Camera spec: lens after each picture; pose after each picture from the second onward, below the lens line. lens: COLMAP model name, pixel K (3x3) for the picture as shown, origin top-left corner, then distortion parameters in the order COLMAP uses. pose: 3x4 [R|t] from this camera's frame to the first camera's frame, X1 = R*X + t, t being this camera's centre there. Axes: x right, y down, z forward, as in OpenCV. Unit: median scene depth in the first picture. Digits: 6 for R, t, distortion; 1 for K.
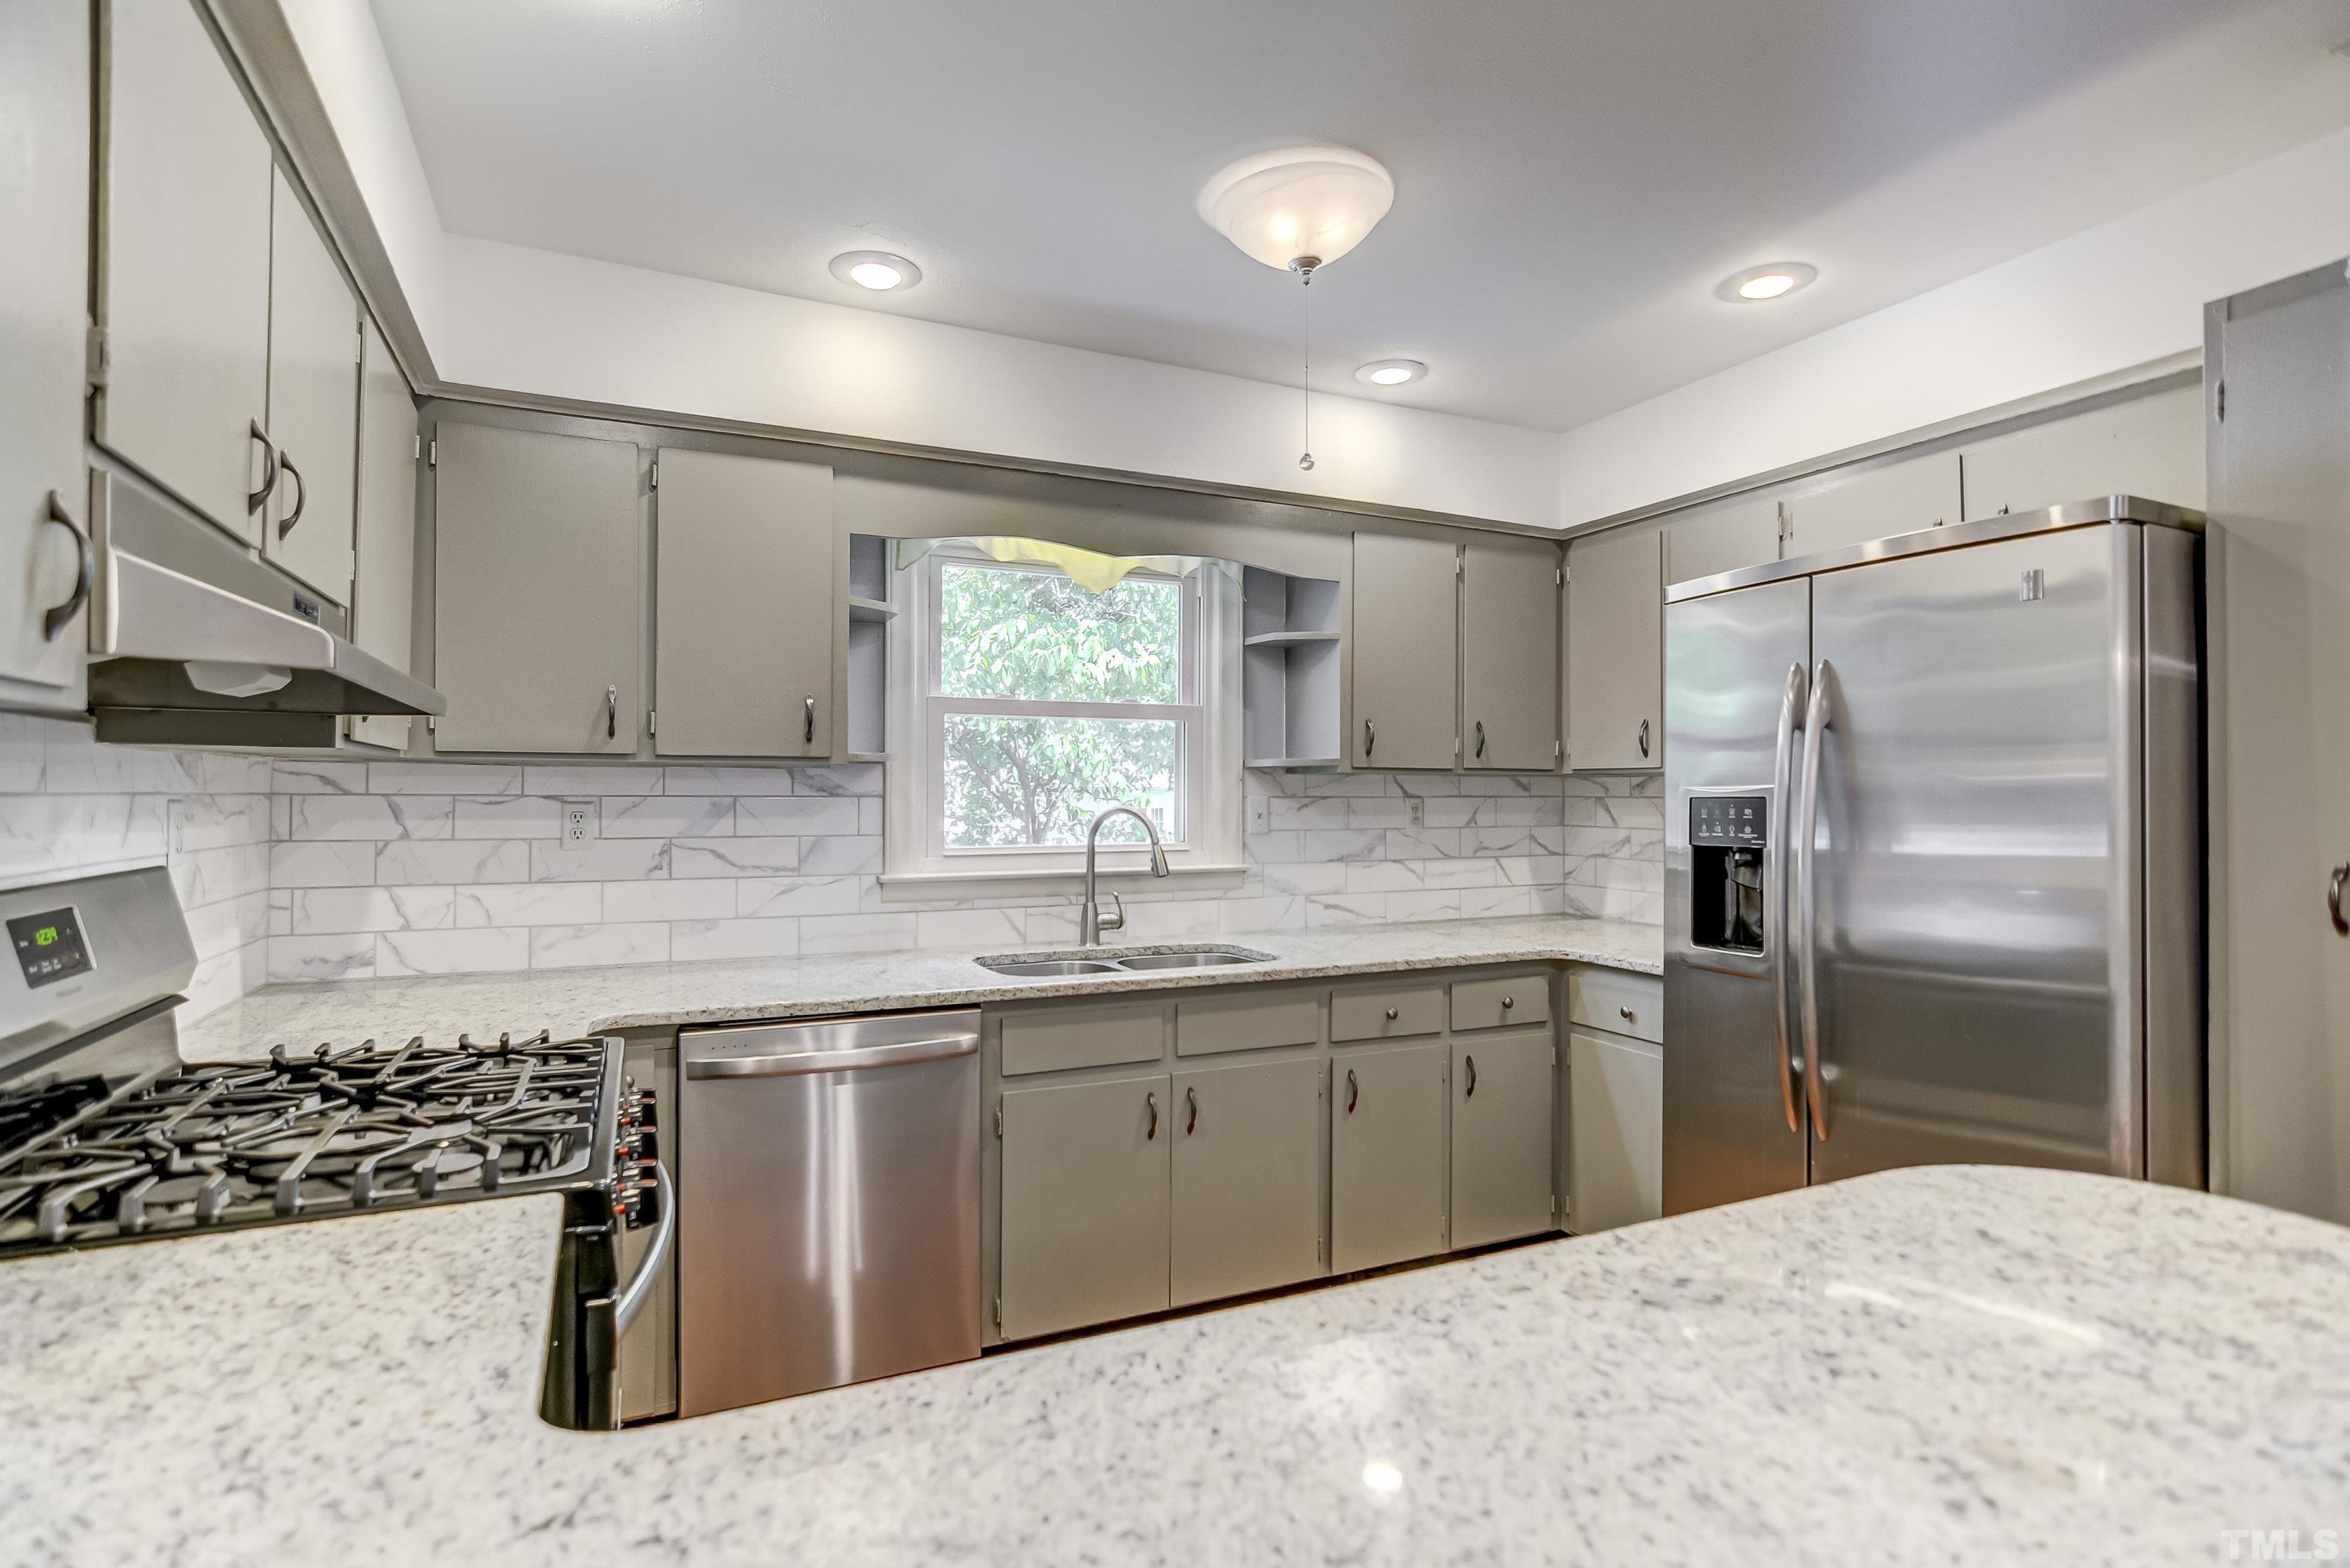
lens RADIAL K [[1150.2, 0, 1159.0], [0, 1150.2, 789.2], [0, 0, 1]] dist [-0.016929, 0.011248]
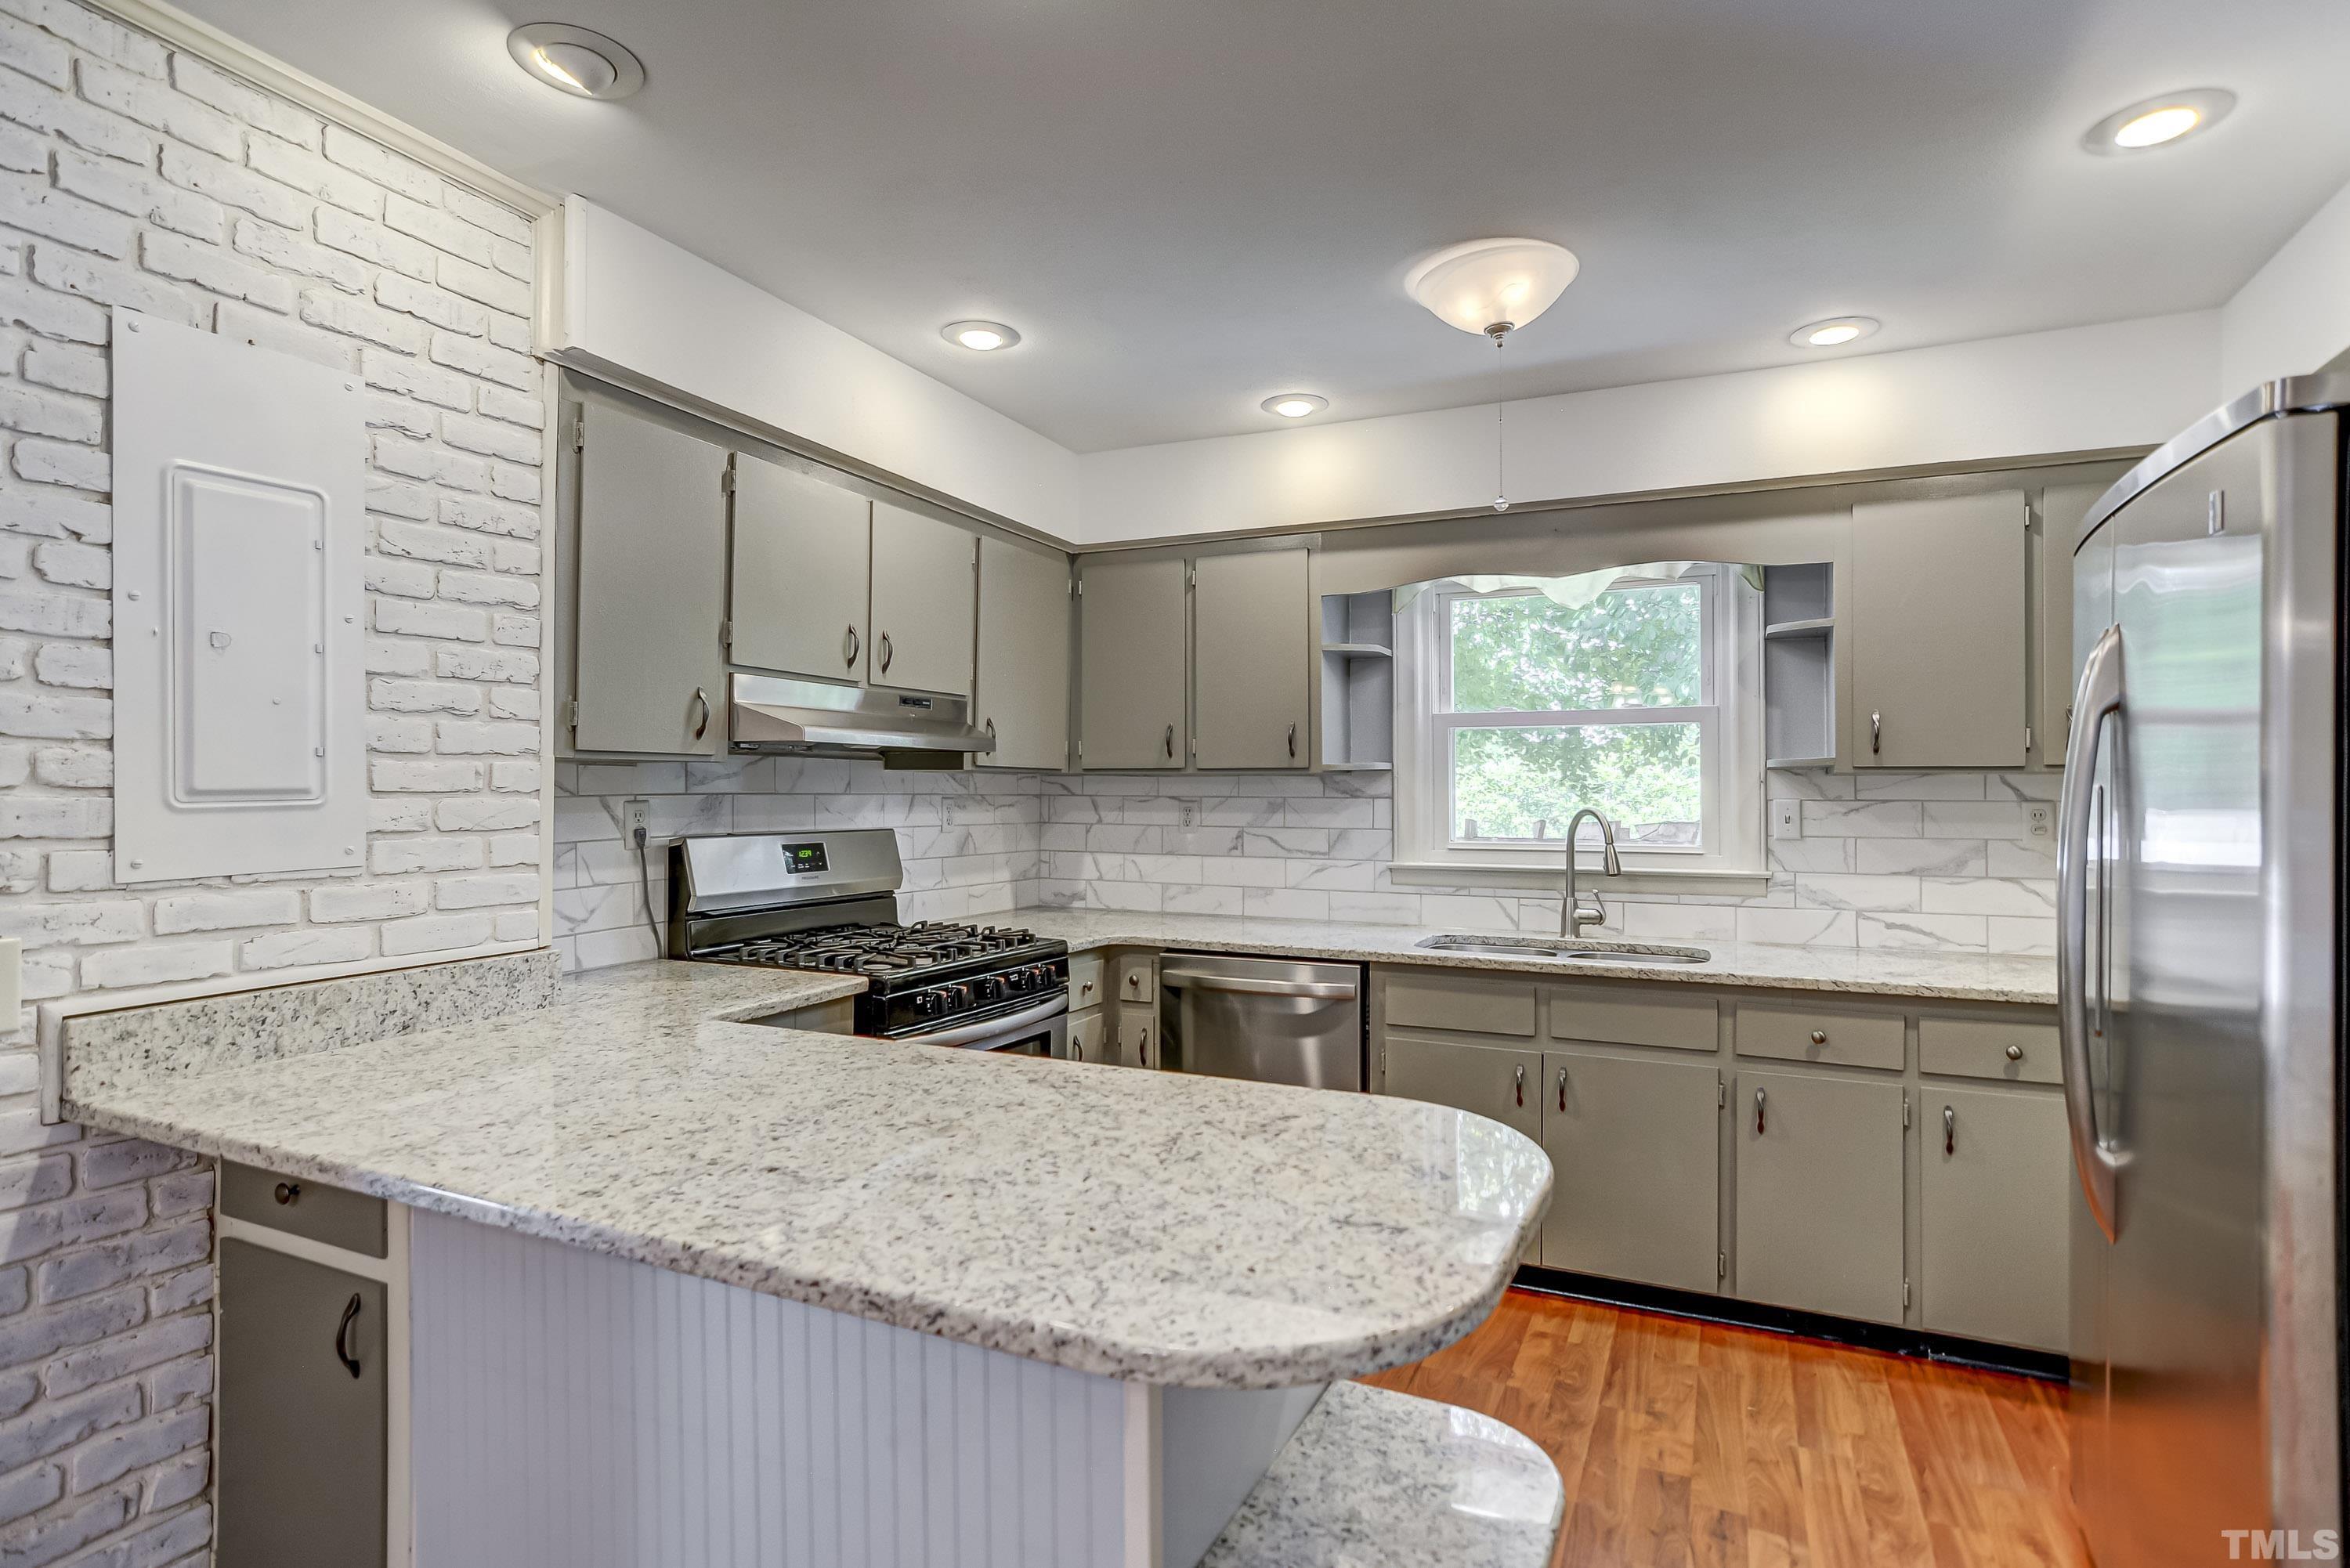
lens RADIAL K [[1211.1, 0, 1175.0], [0, 1211.1, 784.0], [0, 0, 1]] dist [-0.003171, -0.000368]
pose [[0.642552, -0.006281, -0.766217, 0.622335], [0.000077, 0.999967, -0.008132, 0.002073], [0.766242, 0.005166, 0.642531, -0.010416]]
